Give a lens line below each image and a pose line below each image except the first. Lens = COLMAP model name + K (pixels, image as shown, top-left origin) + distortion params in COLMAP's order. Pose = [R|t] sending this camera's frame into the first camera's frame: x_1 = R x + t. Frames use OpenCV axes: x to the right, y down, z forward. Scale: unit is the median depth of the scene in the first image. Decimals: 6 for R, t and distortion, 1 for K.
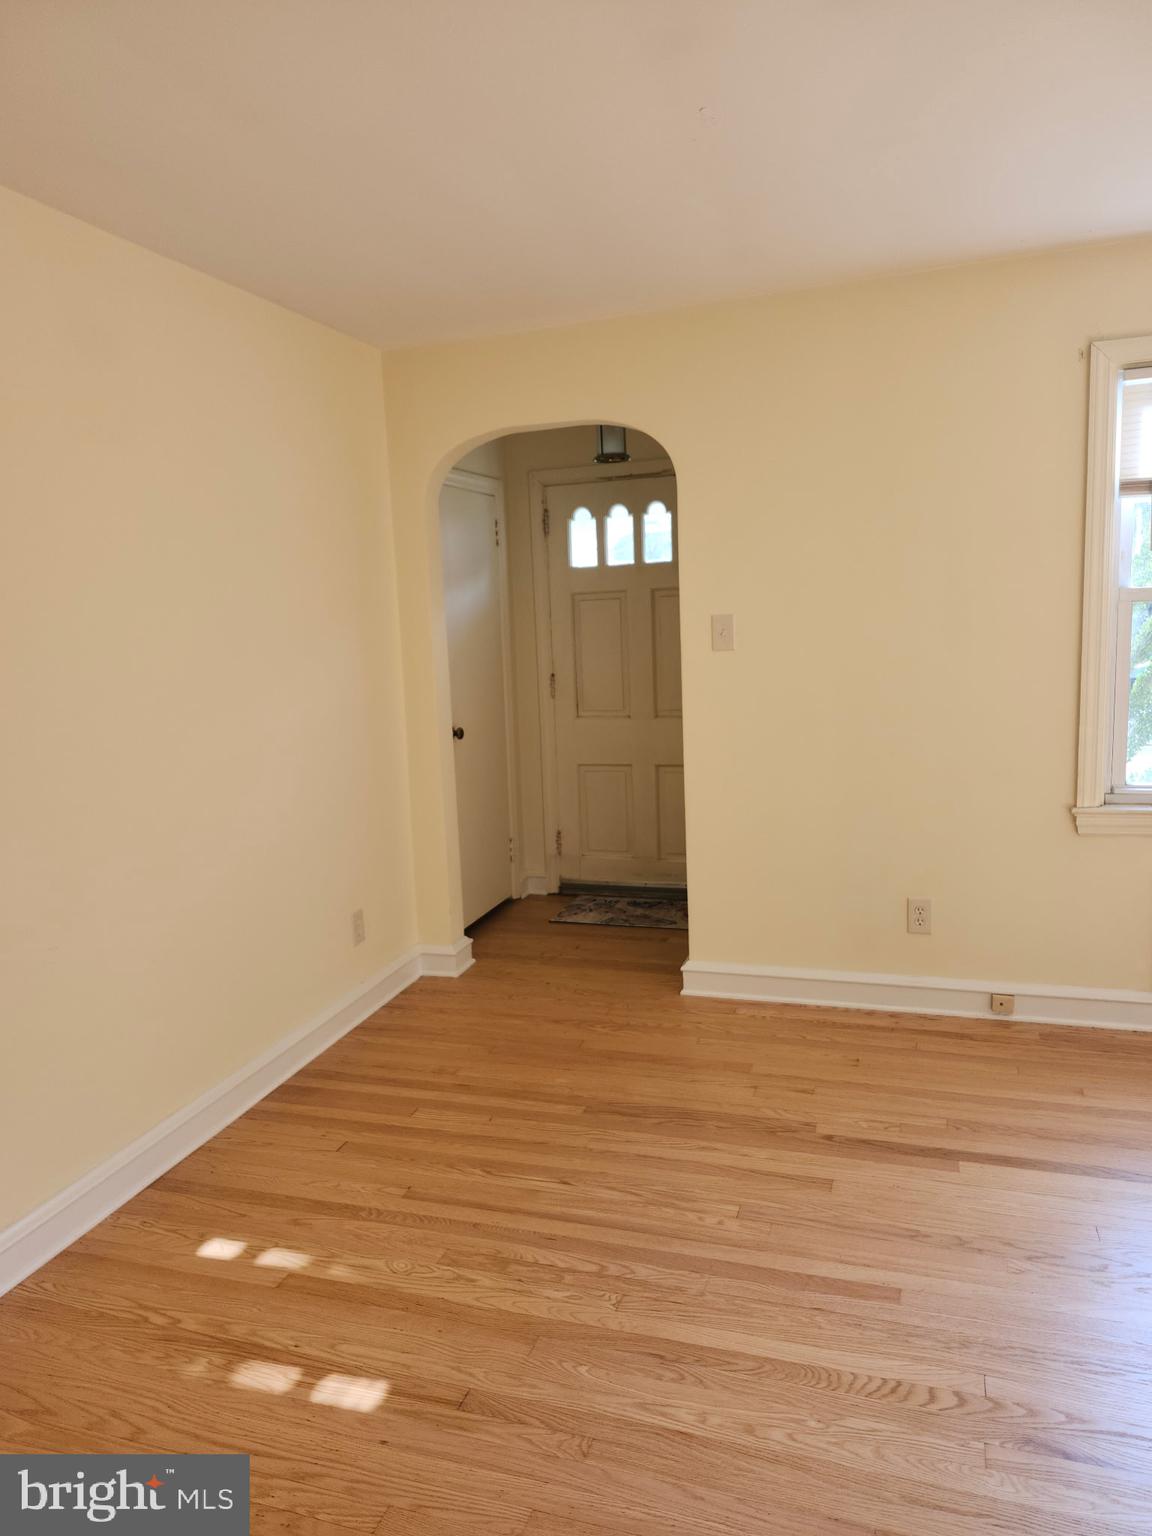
lens RADIAL K [[1044.2, 0, 586.1], [0, 1044.2, 765.7], [0, 0, 1]] dist [0.058857, -0.055609]
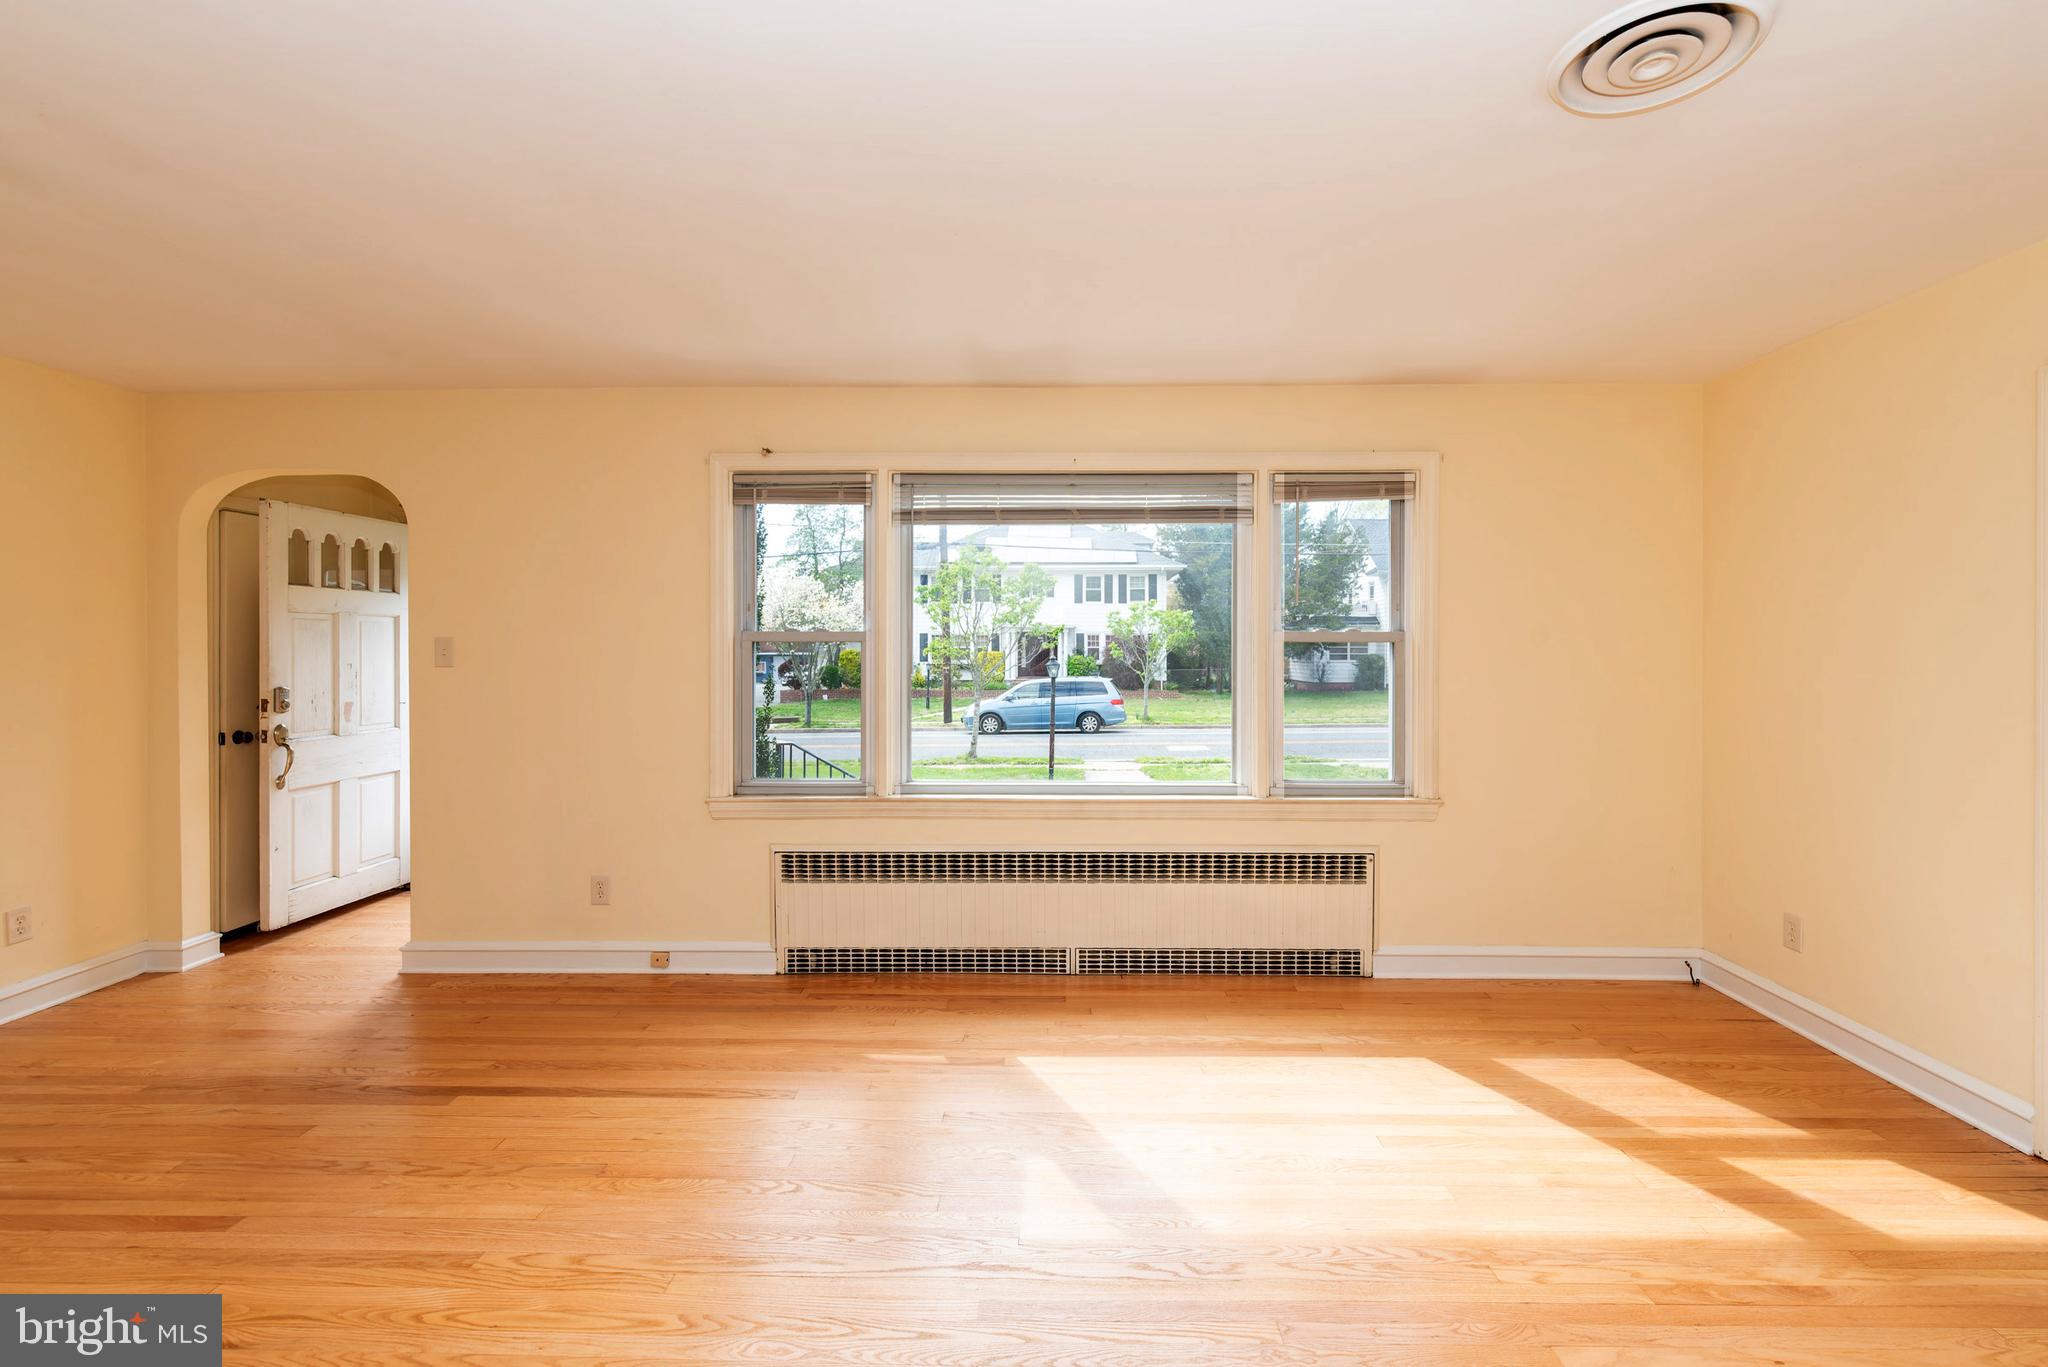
lens RADIAL K [[875.7, 0, 1041.3], [0, 875.7, 638.5], [0, 0, 1]] dist [0.002534, -0.000398]
pose [[0.952592, 0.047317, 0.300550, 0.566956], [-0.000031, 0.987848, -0.155422, 0.016125], [-0.304252, 0.148045, 0.941017, -0.178491]]
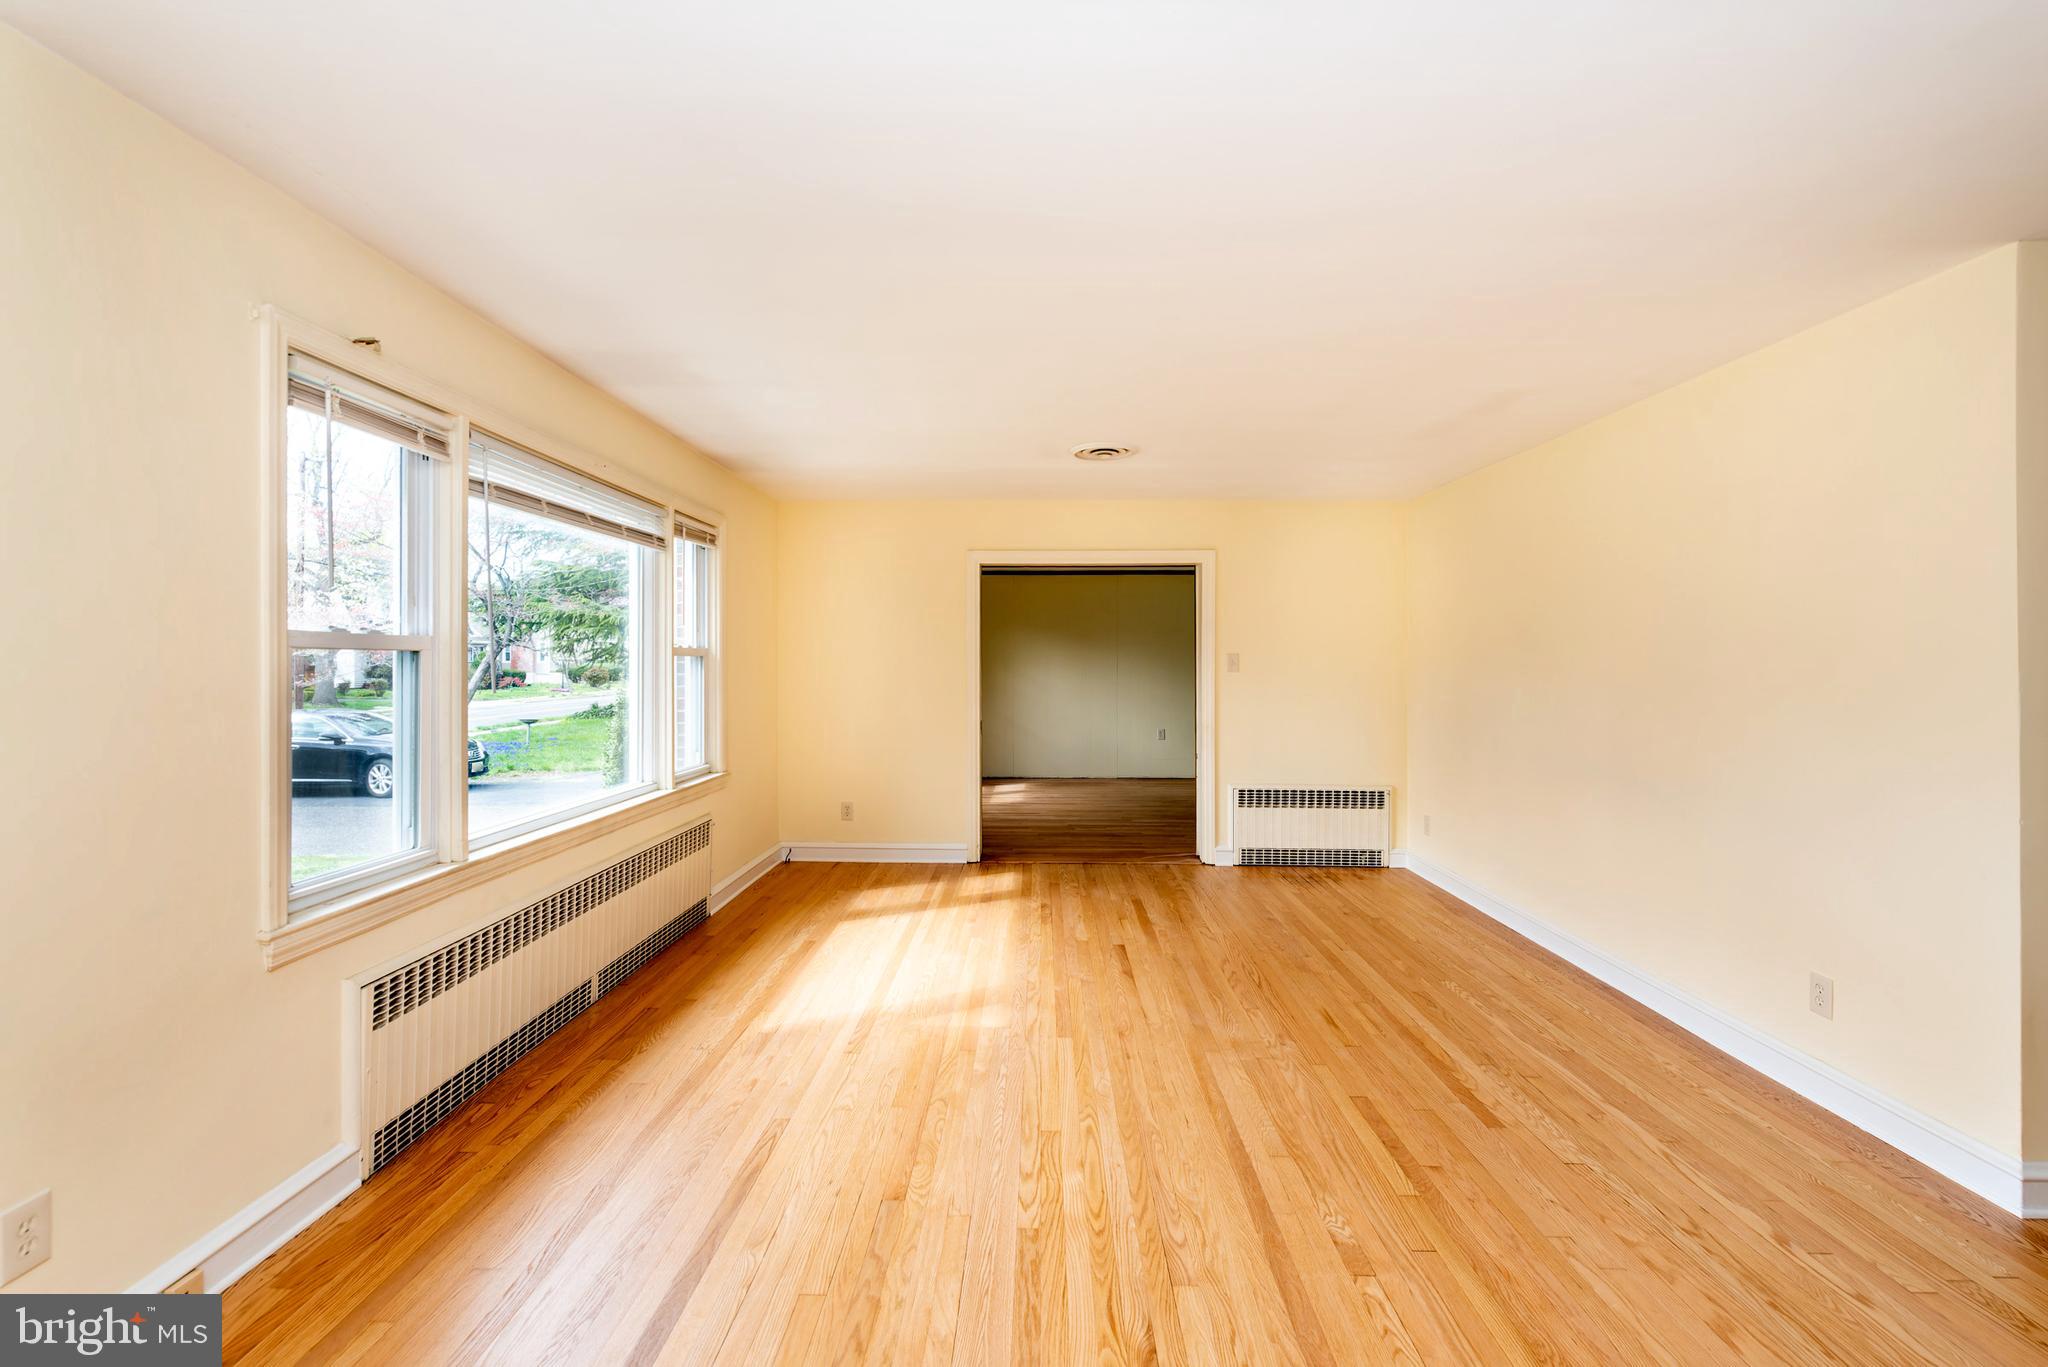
lens RADIAL K [[875.7, 0, 1012.9], [0, 875.7, 649.9], [0, 0, 1]] dist [0.002534, -0.000398]
pose [[-0.272626, 0.060900, 0.960191, -0.273846], [0.144403, 0.989280, -0.021744, -0.066652], [-0.951222, 0.132727, -0.278497, 0.739266]]
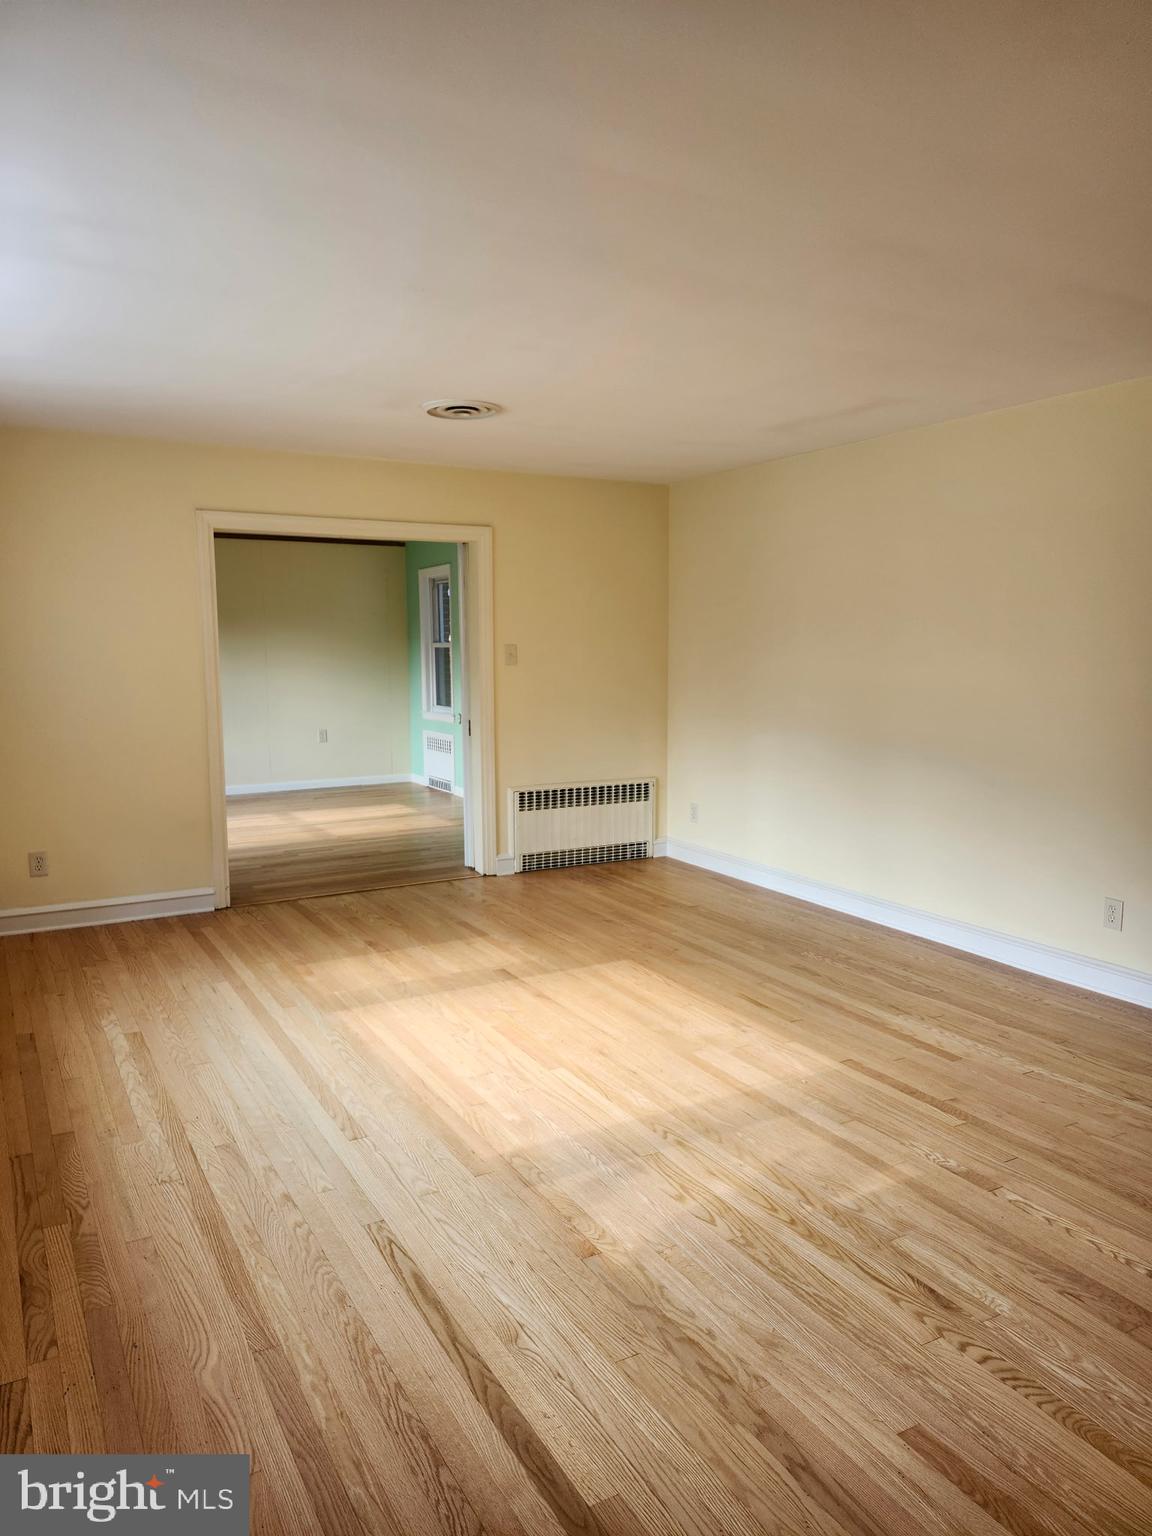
lens RADIAL K [[1044.2, 0, 539.6], [0, 1044.2, 750.0], [0, 0, 1]] dist [0.058857, -0.055609]
pose [[-0.711137, -0.022991, 0.702677, -0.065433], [0.135487, 0.976249, 0.169061, -0.170118], [-0.689875, 0.215429, -0.691132, 1.188544]]
